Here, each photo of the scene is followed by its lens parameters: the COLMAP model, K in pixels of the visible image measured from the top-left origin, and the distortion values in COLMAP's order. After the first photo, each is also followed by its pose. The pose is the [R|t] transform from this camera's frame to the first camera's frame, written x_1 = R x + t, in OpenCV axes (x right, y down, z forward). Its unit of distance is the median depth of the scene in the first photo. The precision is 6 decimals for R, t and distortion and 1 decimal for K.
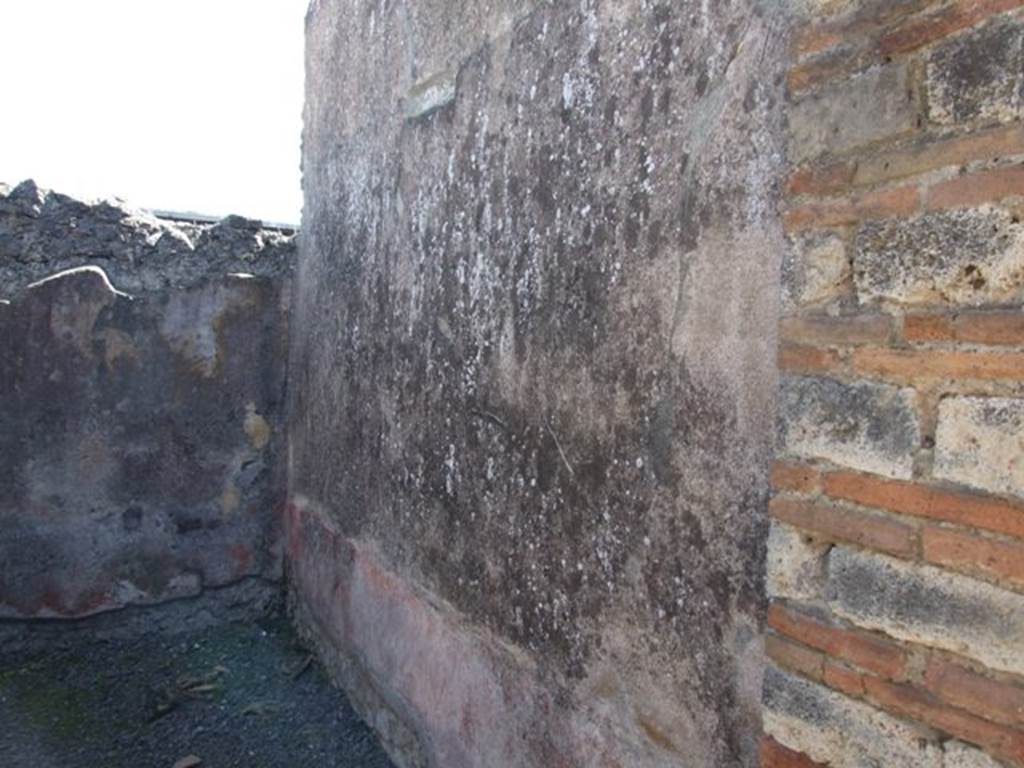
lens RADIAL K [[813.2, 0, 505.6], [0, 813.2, 368.9], [0, 0, 1]] dist [-0.064320, 0.057430]
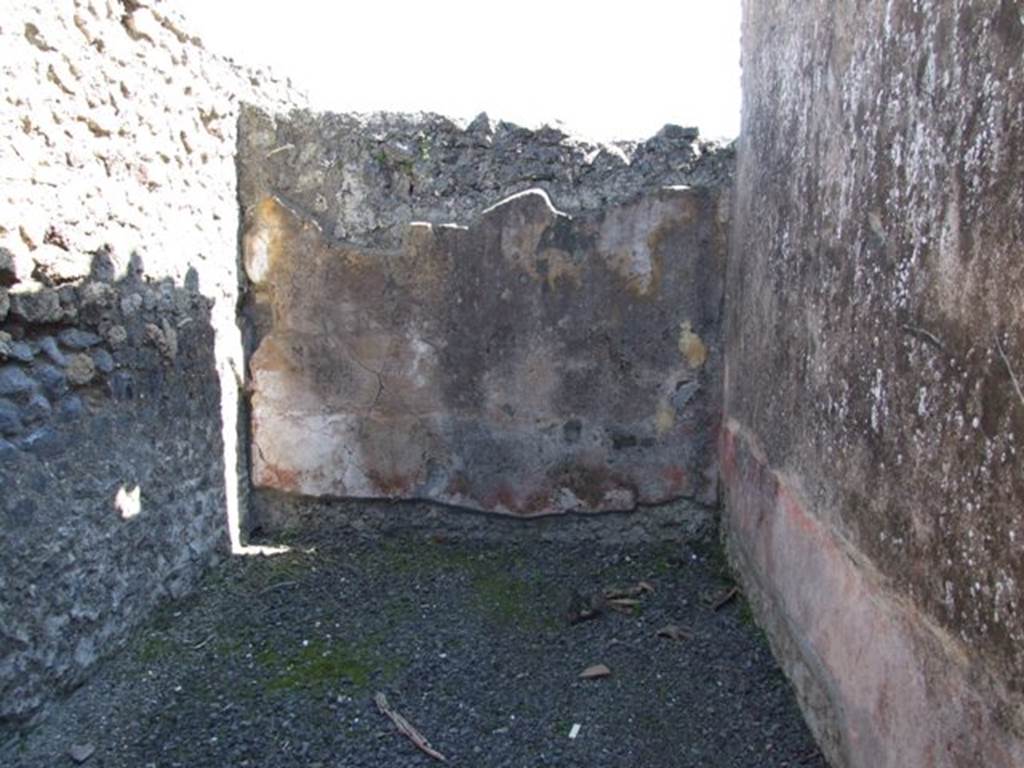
lens RADIAL K [[813.2, 0, 505.6], [0, 813.2, 368.9], [0, 0, 1]] dist [-0.064320, 0.057430]
pose [[0.837837, 0.036763, -0.544681, 0.044721], [0.015567, 0.995716, 0.091150, 0.010565], [0.545698, -0.084848, 0.833675, 0.097364]]
